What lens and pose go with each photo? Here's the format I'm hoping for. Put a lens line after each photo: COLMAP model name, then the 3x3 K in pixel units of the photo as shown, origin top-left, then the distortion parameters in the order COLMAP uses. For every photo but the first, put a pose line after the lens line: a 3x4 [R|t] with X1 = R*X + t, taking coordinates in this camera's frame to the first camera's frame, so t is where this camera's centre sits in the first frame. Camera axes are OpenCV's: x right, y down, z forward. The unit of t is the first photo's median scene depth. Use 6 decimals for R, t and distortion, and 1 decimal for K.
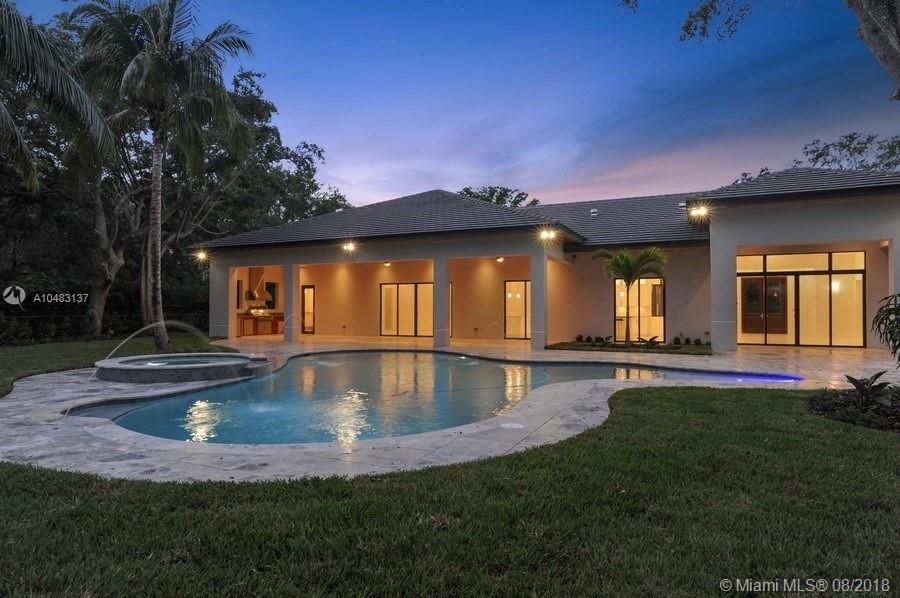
lens RADIAL K [[509.6, 0, 452.0], [0, 509.6, 297.0], [0, 0, 1]] dist [-0.026370, -0.000119]
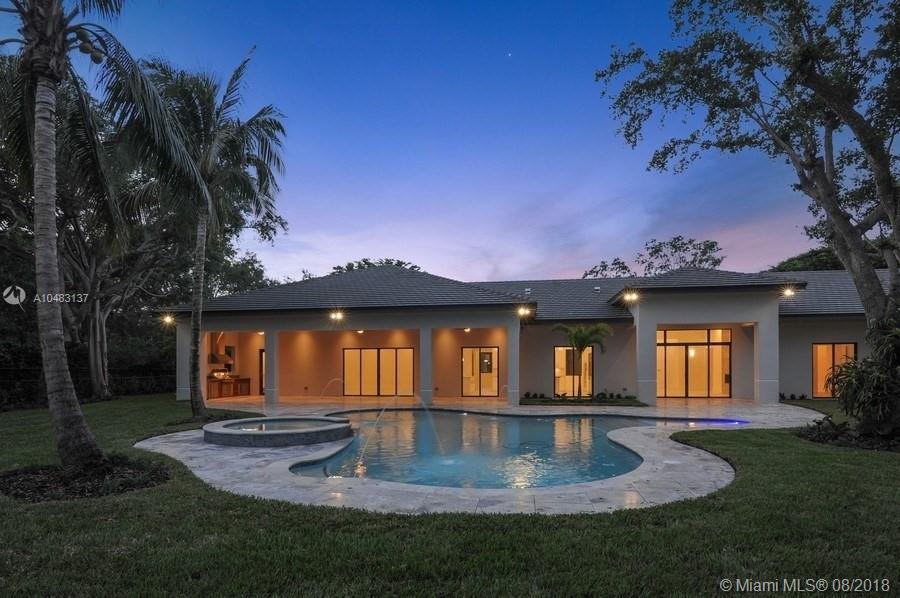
lens RADIAL K [[460.2, 0, 450.6], [0, 460.2, 358.7], [0, 0, 1]] dist [-0.041304, 0.000141]
pose [[0.964786, 0.001270, 0.263033, -0.190187], [-0.002212, 0.999992, 0.003287, -0.008405], [-0.263027, -0.003753, 0.964781, -0.013659]]
